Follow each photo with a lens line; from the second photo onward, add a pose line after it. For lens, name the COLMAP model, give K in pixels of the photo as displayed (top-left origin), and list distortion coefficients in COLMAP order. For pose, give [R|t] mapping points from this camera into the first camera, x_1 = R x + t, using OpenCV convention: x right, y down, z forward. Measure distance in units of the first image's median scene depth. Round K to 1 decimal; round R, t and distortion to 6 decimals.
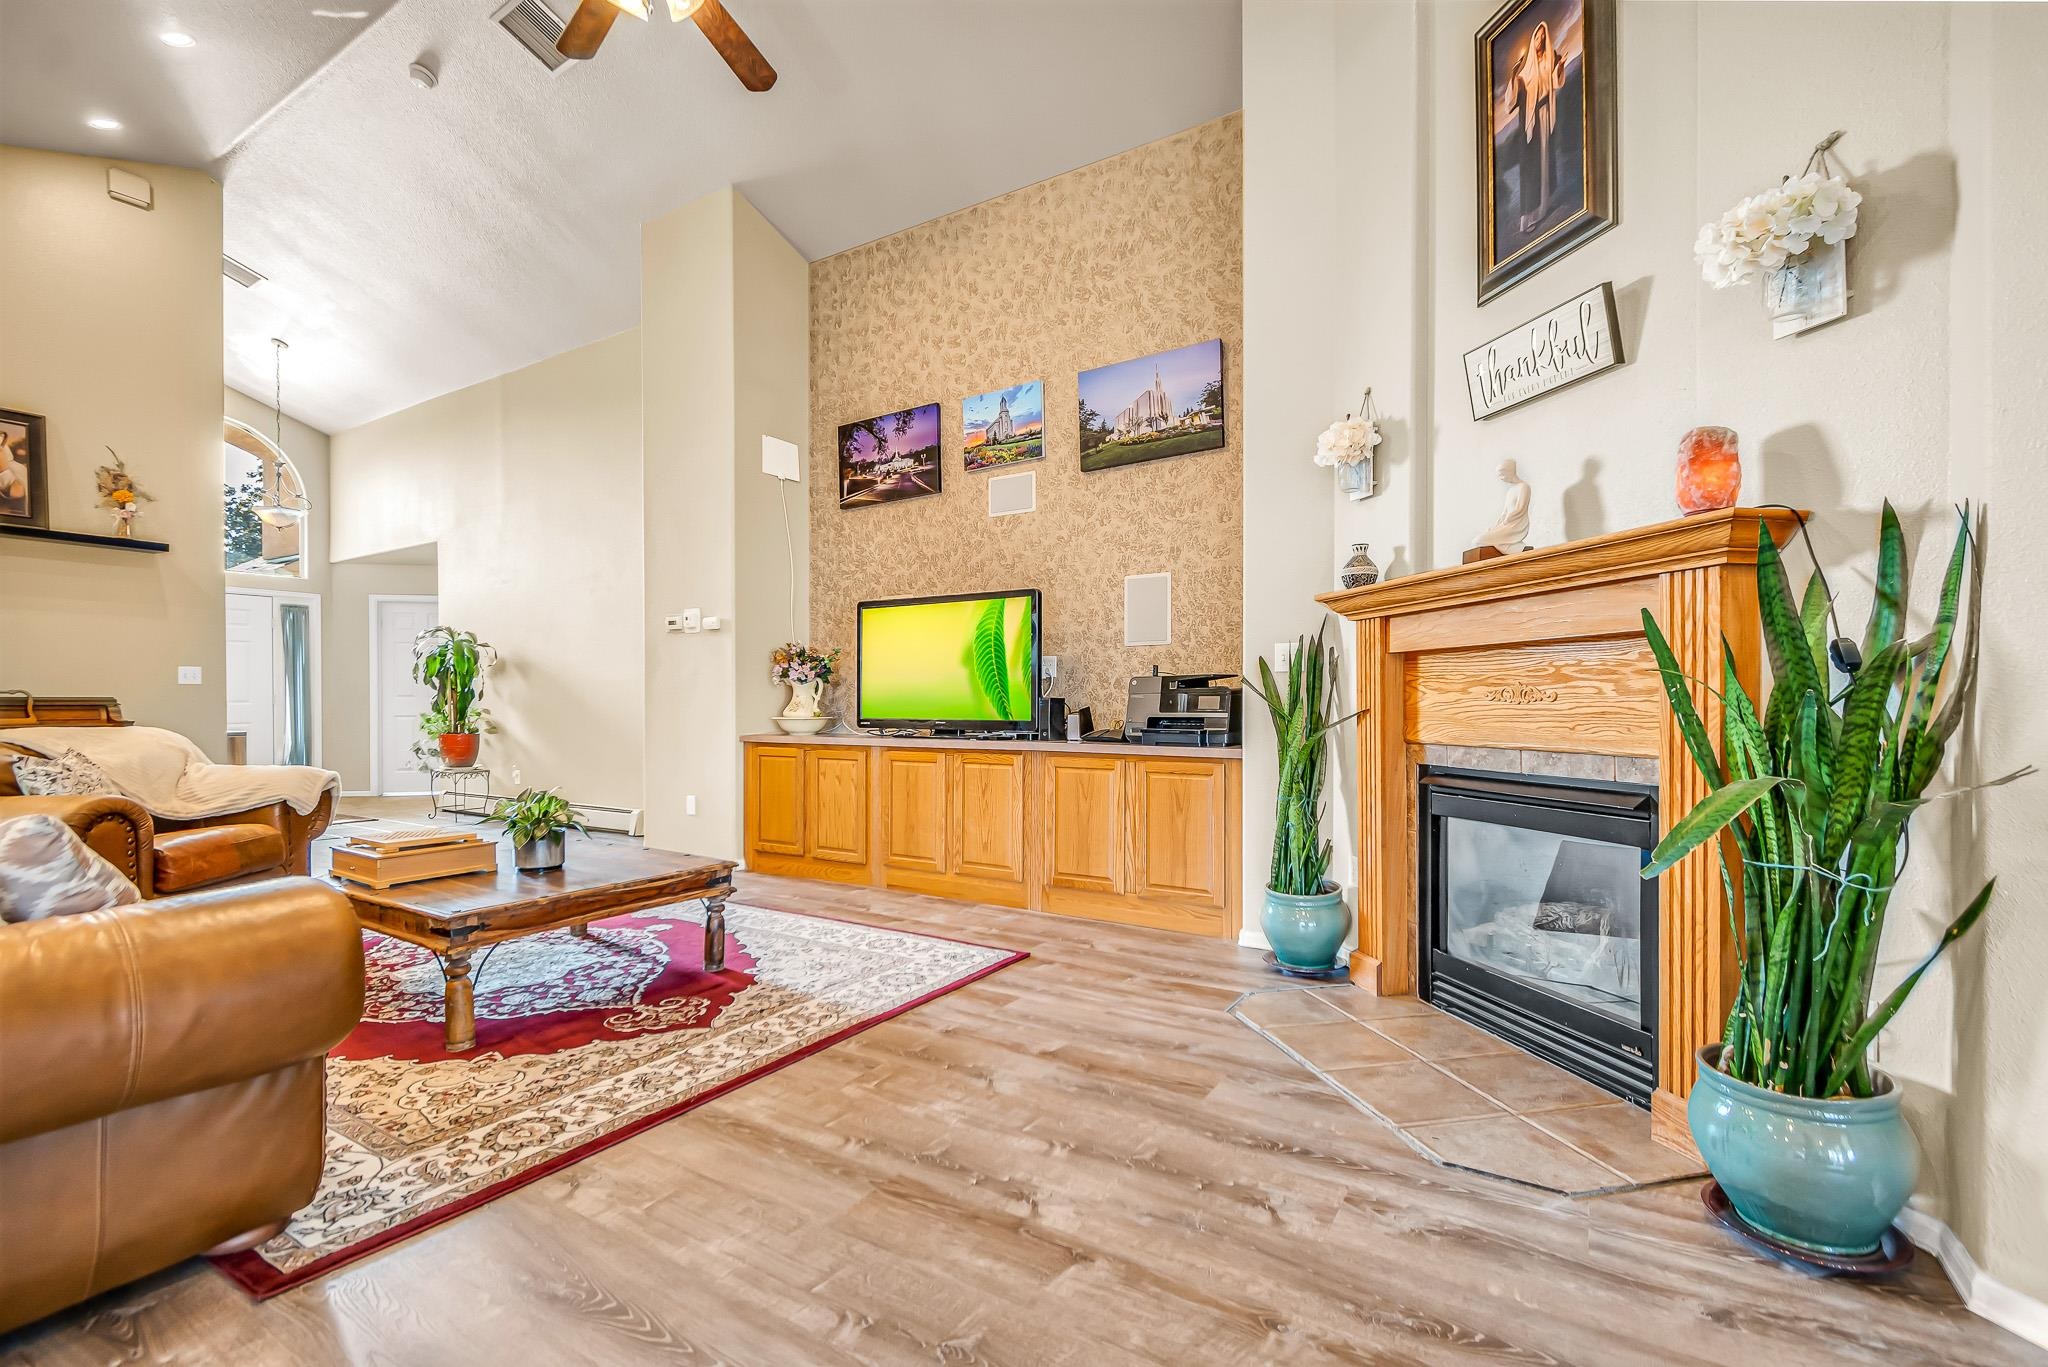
lens RADIAL K [[905.0, 0, 1019.8], [0, 905.0, 702.5], [0, 0, 1]] dist [0.002912, -0.000456]
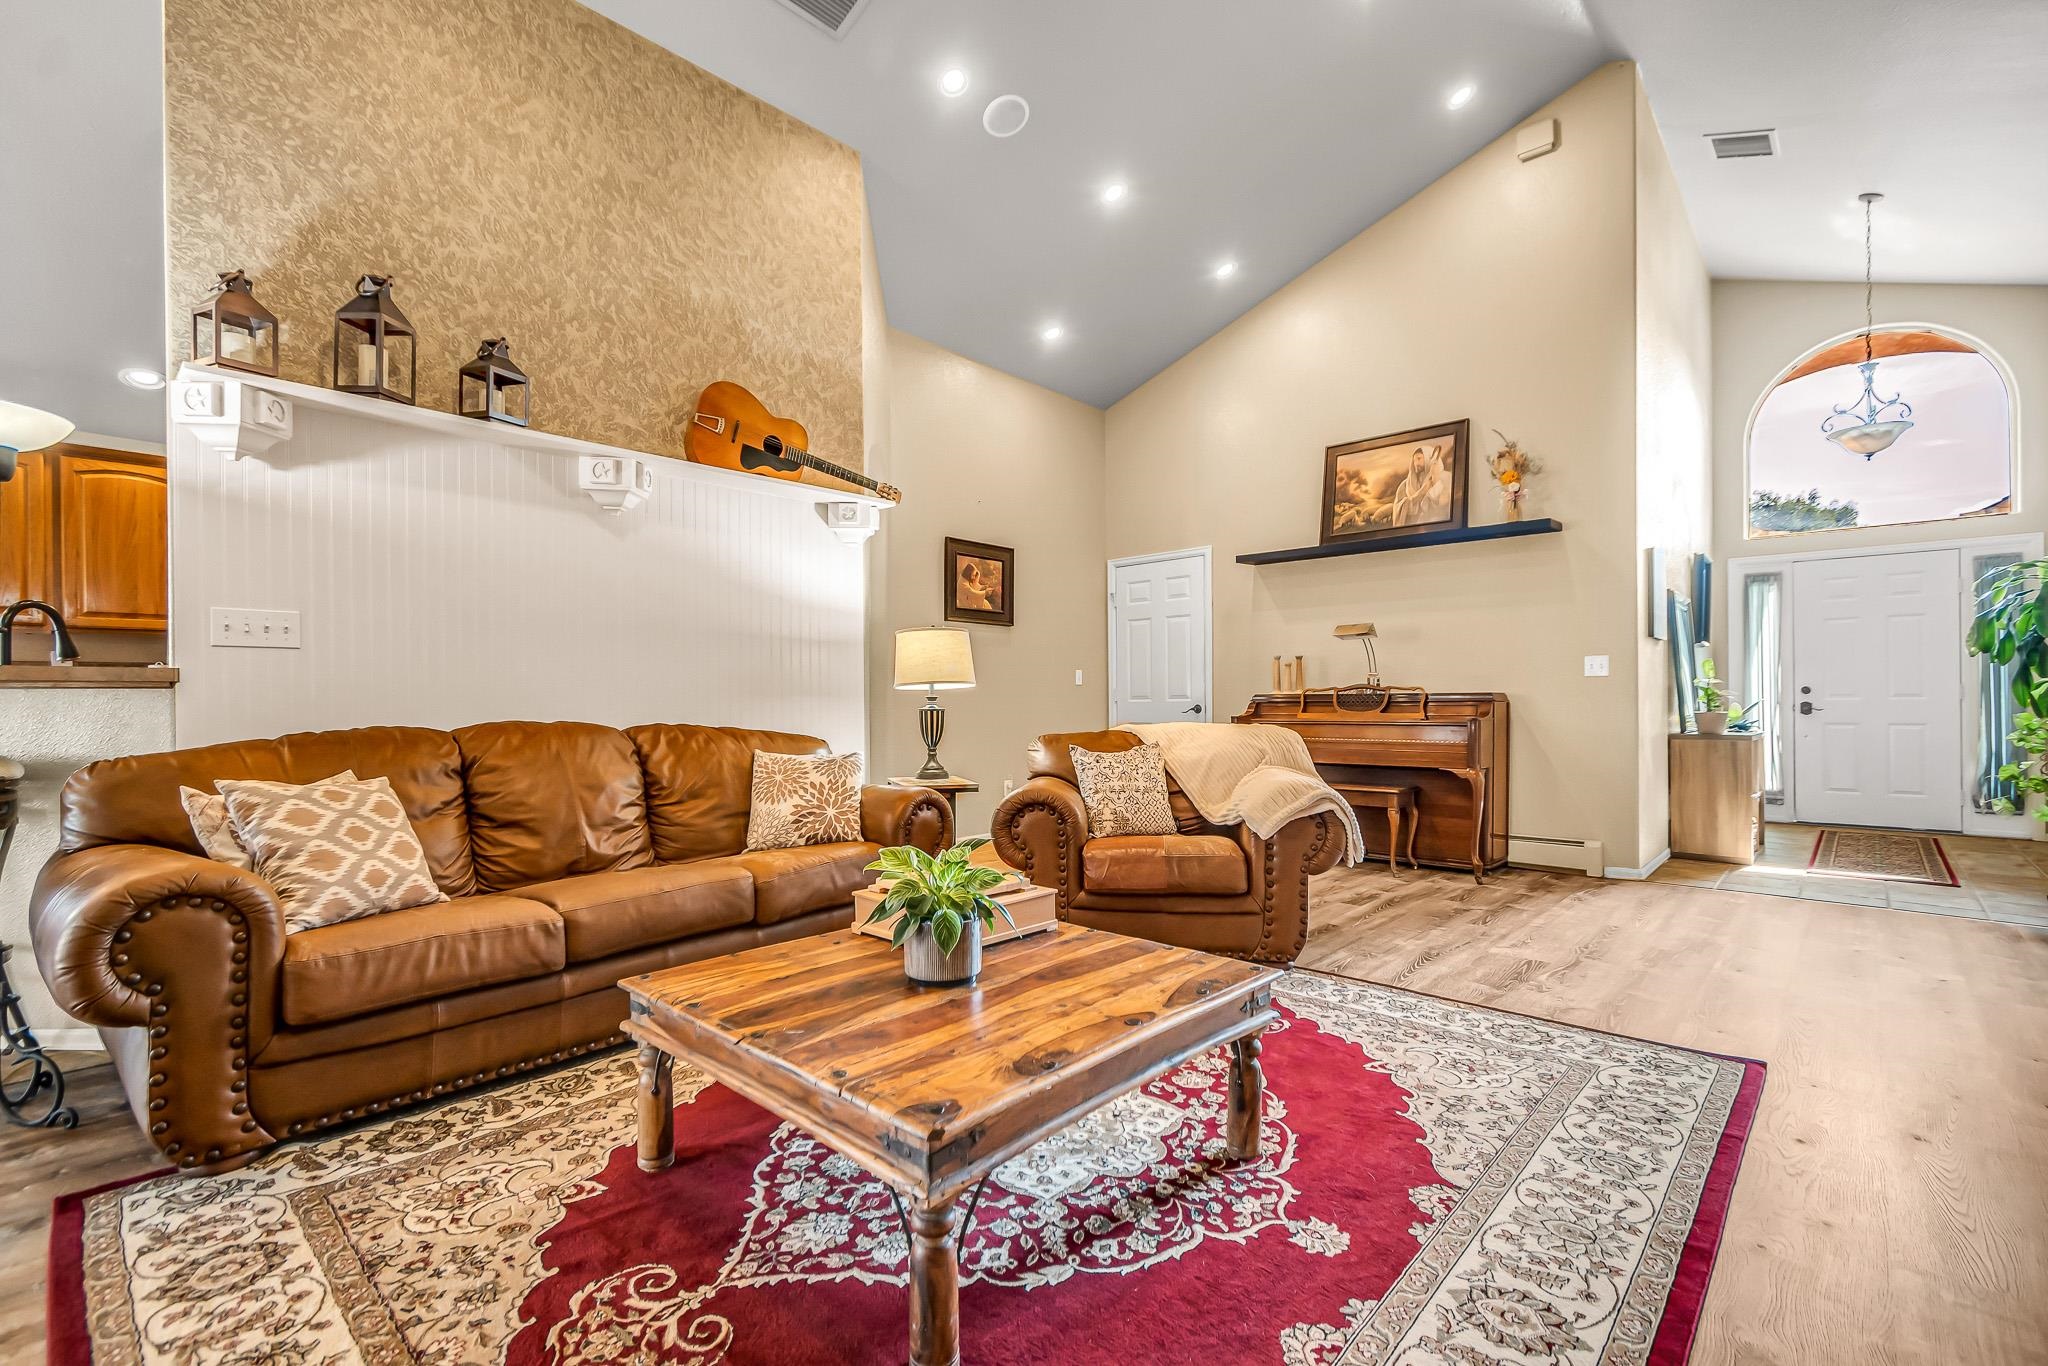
lens RADIAL K [[905.0, 0, 1019.8], [0, 905.0, 702.0], [0, 0, 1]] dist [0.002912, -0.000456]
pose [[-0.184639, 0.004367, -0.982797, 0.033617], [0.002342, 0.999989, 0.004003, -0.000875], [0.982804, -0.001562, -0.184647, 0.813102]]
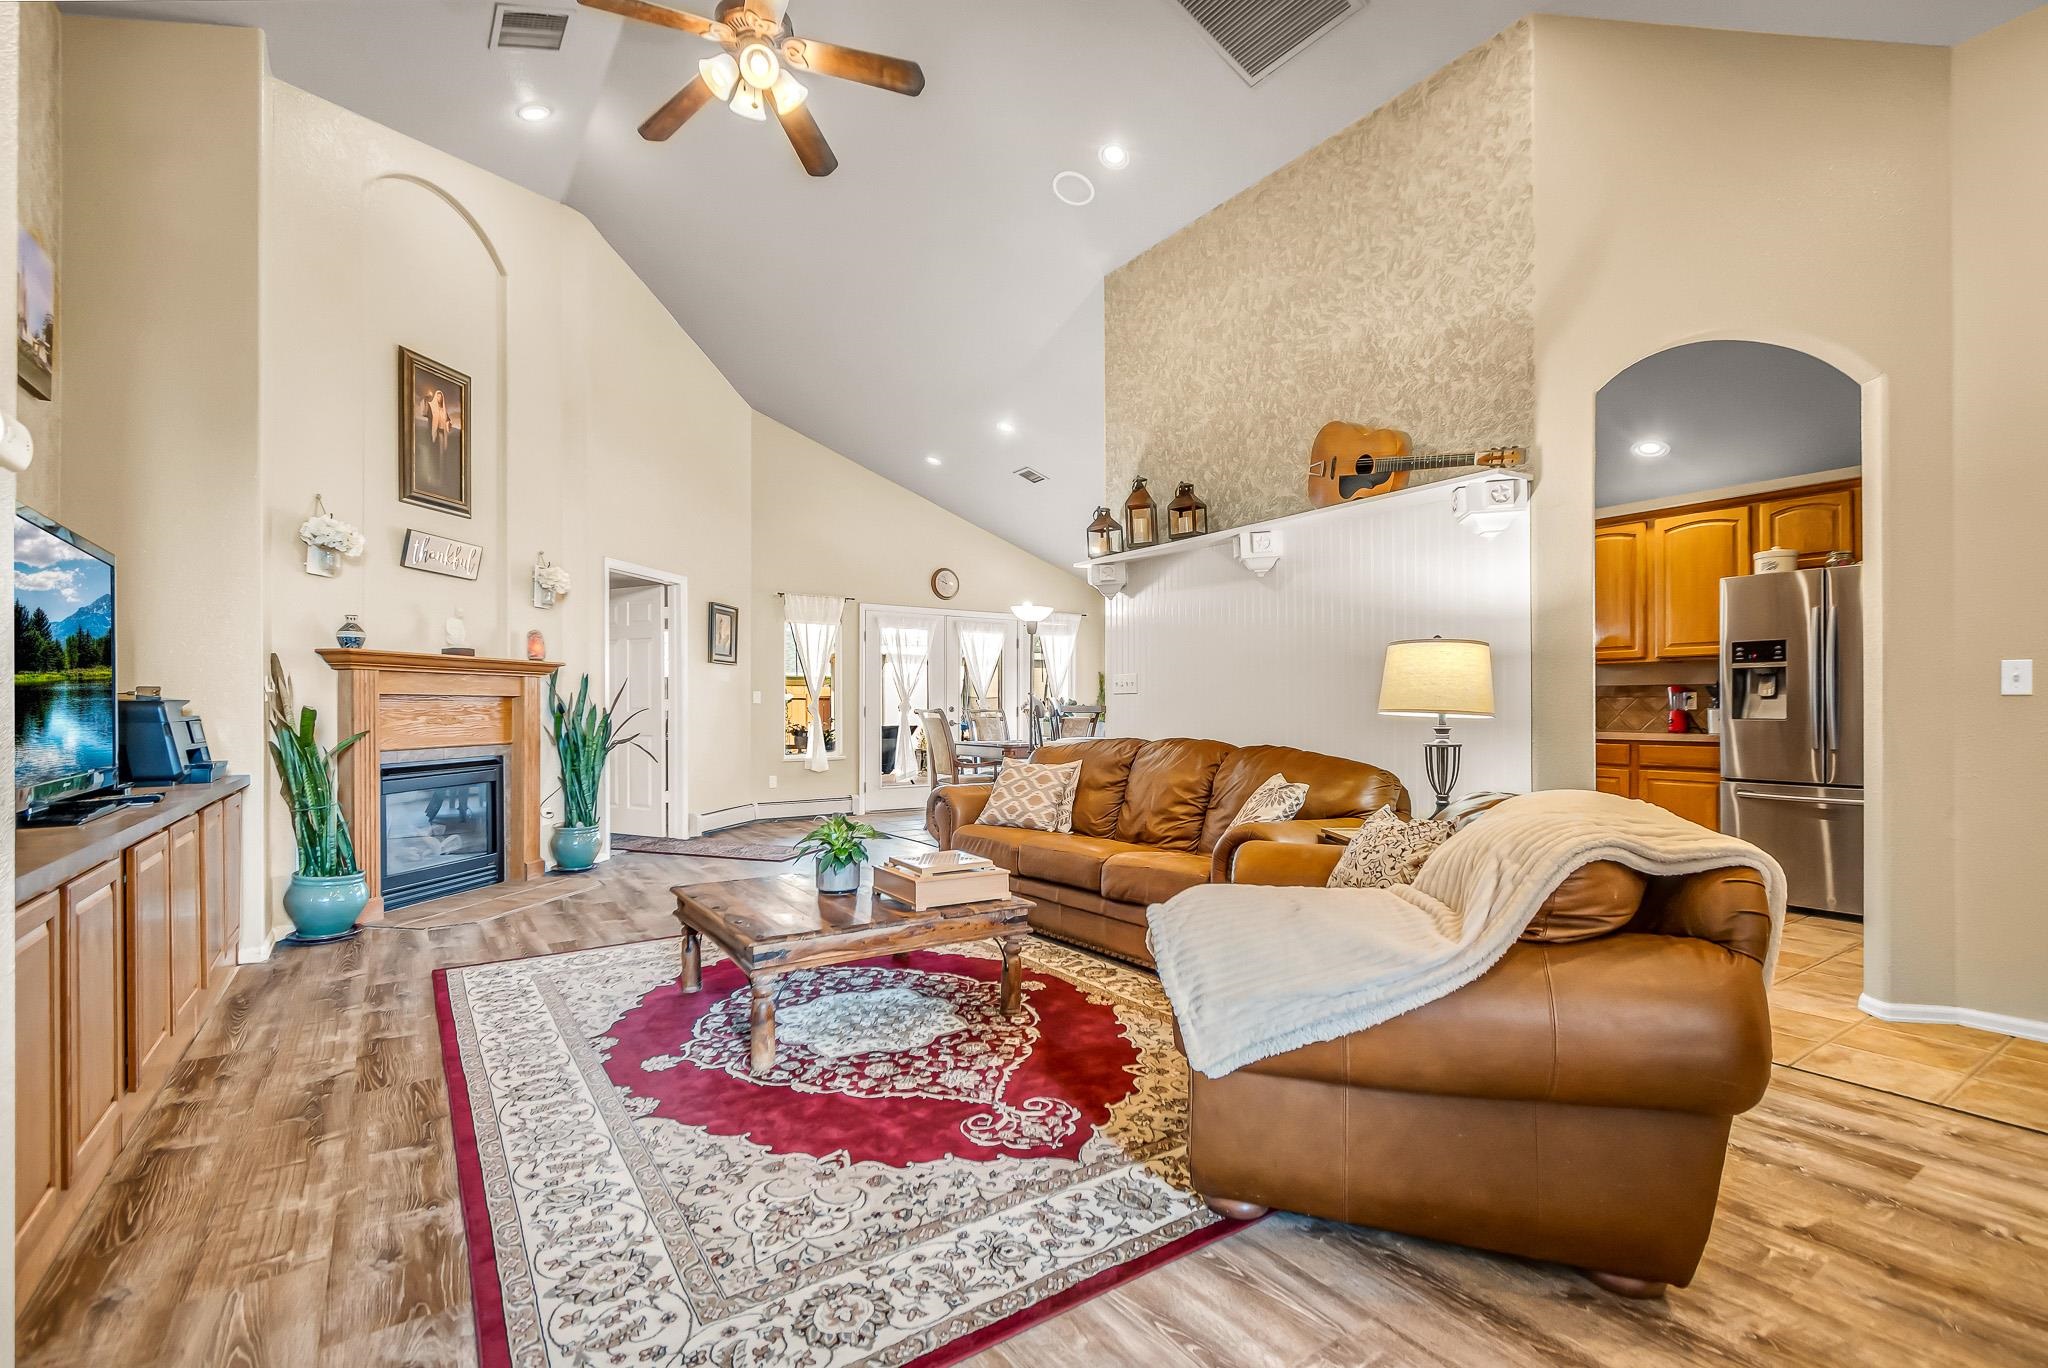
lens RADIAL K [[915.3, 0, 1014.0], [0, 915.3, 715.0], [0, 0, 1]] dist [0.003761, -0.005806]
pose [[-0.913077, -0.000930, 0.407786, -0.804396], [0.003008, 0.999955, 0.009015, -0.020365], [-0.407776, 0.009458, -0.913033, 1.318653]]
